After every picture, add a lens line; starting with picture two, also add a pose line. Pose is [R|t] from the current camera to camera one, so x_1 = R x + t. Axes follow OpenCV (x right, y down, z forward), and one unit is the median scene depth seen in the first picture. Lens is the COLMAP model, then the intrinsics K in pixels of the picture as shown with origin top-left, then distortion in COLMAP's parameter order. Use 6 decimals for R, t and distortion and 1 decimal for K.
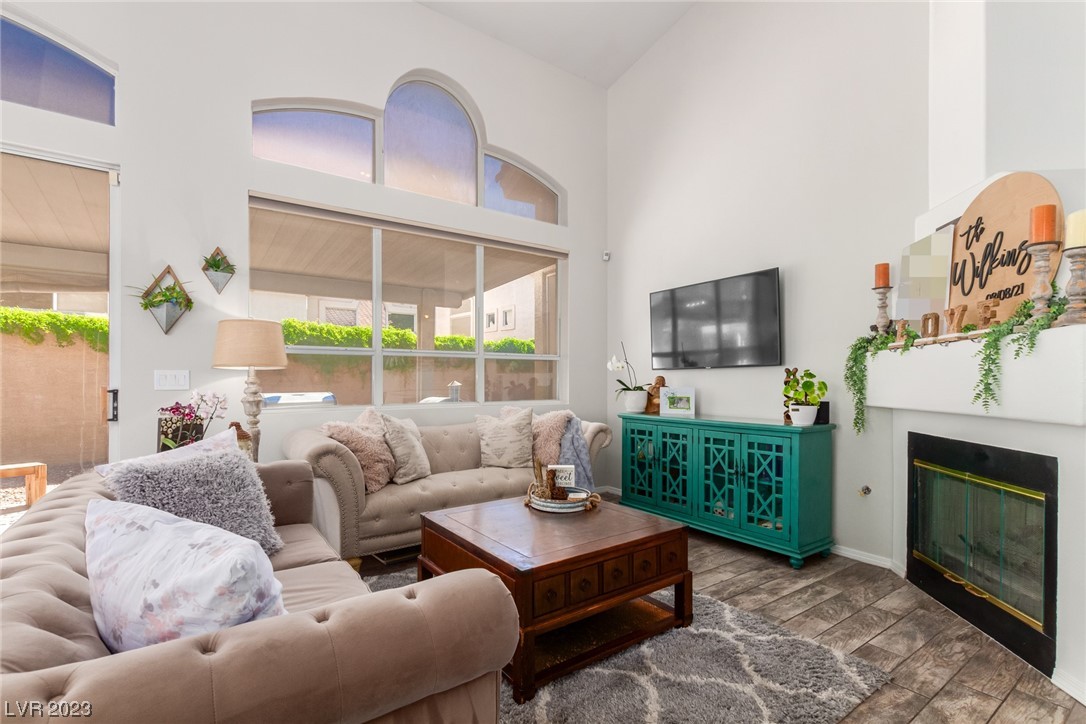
lens RADIAL K [[500.9, 0, 546.0], [0, 500.9, 383.7], [0, 0, 1]] dist [0.009177, -0.004376]
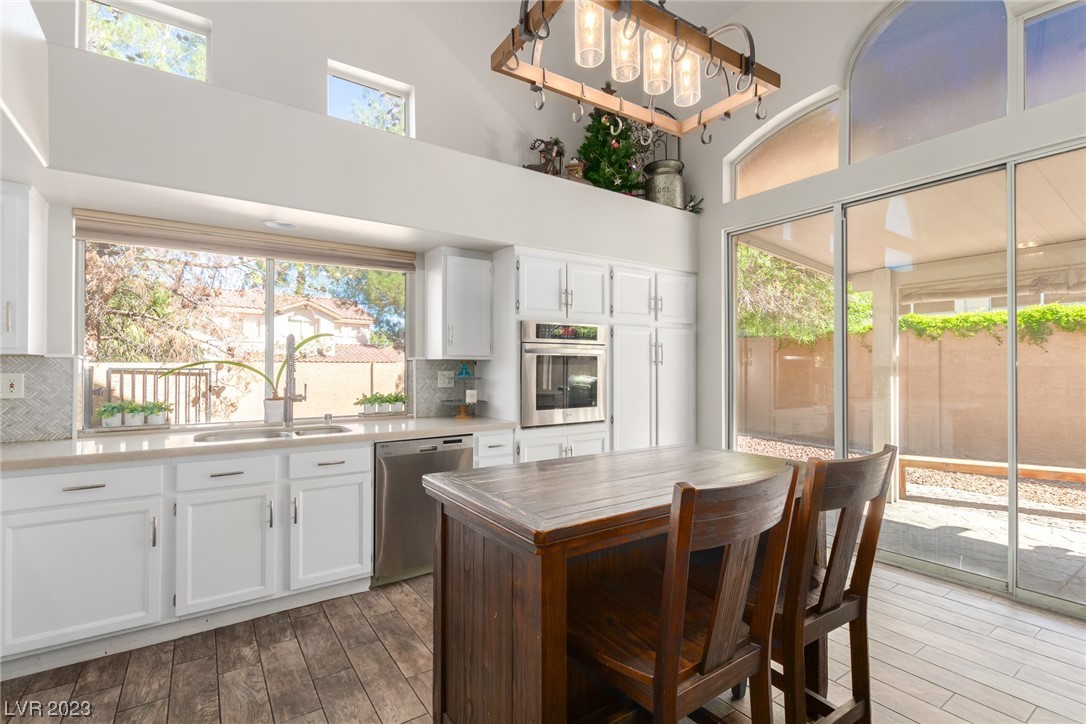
lens RADIAL K [[500.9, 0, 552.9], [0, 500.9, 367.4], [0, 0, 1]] dist [0.009177, -0.004376]
pose [[-0.008547, -0.006661, -0.999941, -0.151807], [-0.007212, 0.999952, -0.006600, -0.030598], [0.999937, 0.007155, -0.008594, -0.007372]]
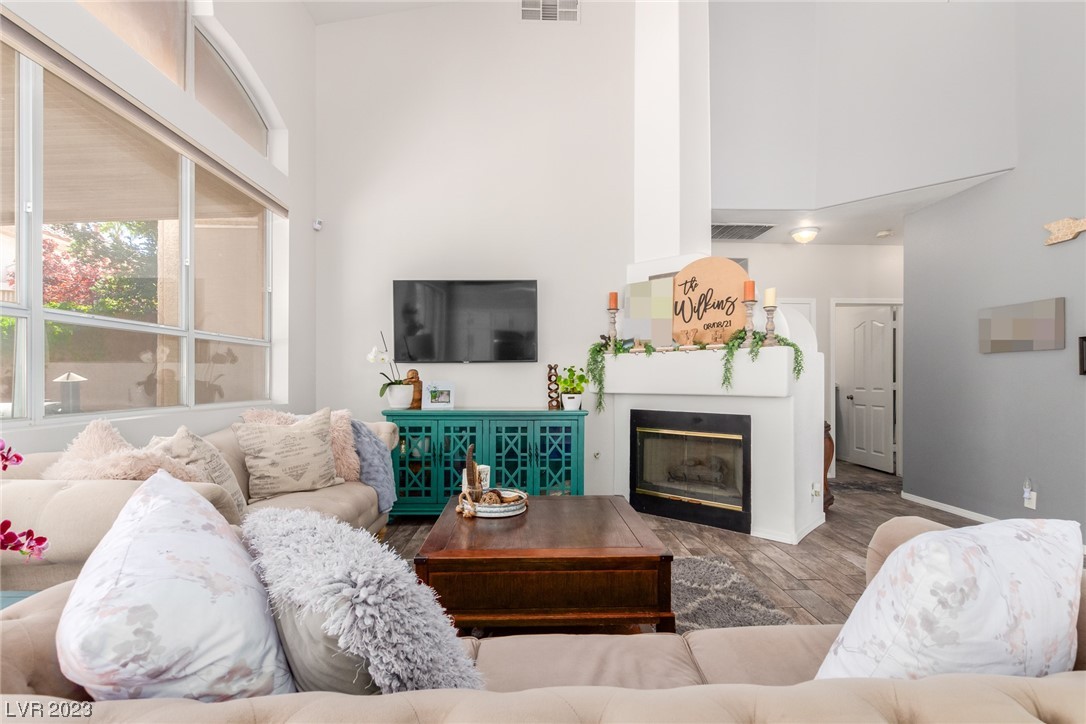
lens RADIAL K [[500.9, 0, 550.5], [0, 500.9, 377.7], [0, 0, 1]] dist [0.009177, -0.004376]
pose [[0.548092, 0.002882, 0.836413, -0.584078], [0.002537, 0.999984, -0.005108, 0.008328], [-0.836414, 0.004922, 0.548075, 0.359477]]
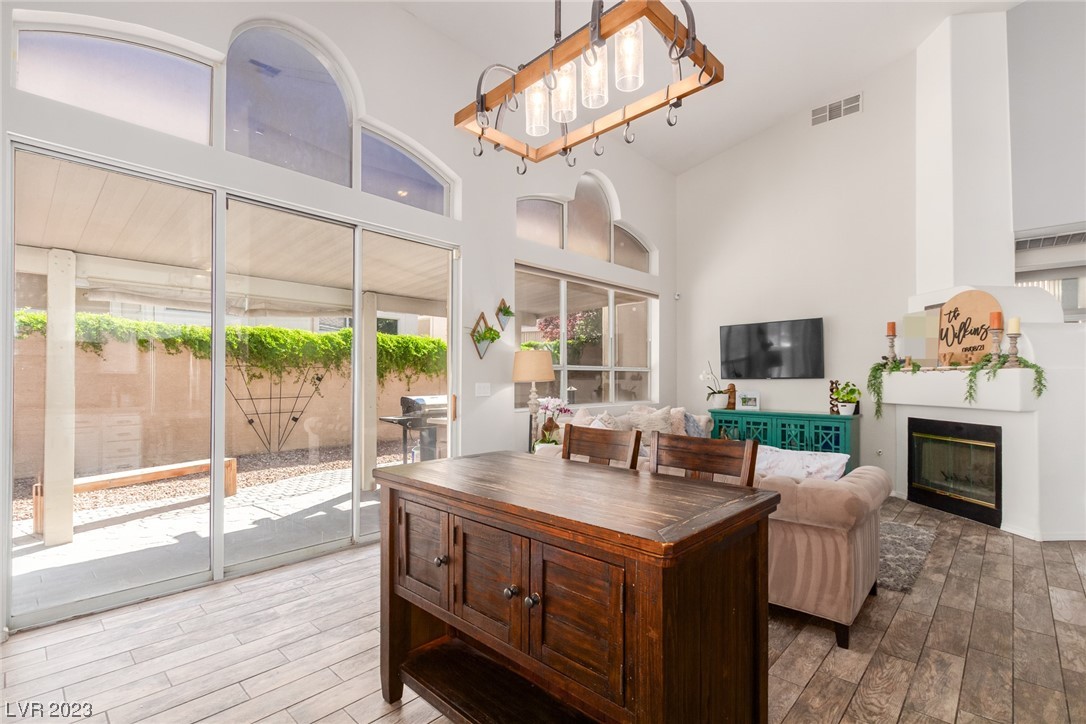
lens RADIAL K [[500.9, 0, 542.5], [0, 500.9, 377.1], [0, 0, 1]] dist [0.009177, -0.004376]
pose [[0.981149, 0.001052, 0.193250, -0.826979], [0.000600, 0.999964, -0.008493, -0.030581], [-0.193252, 0.008449, 0.981113, -0.462453]]
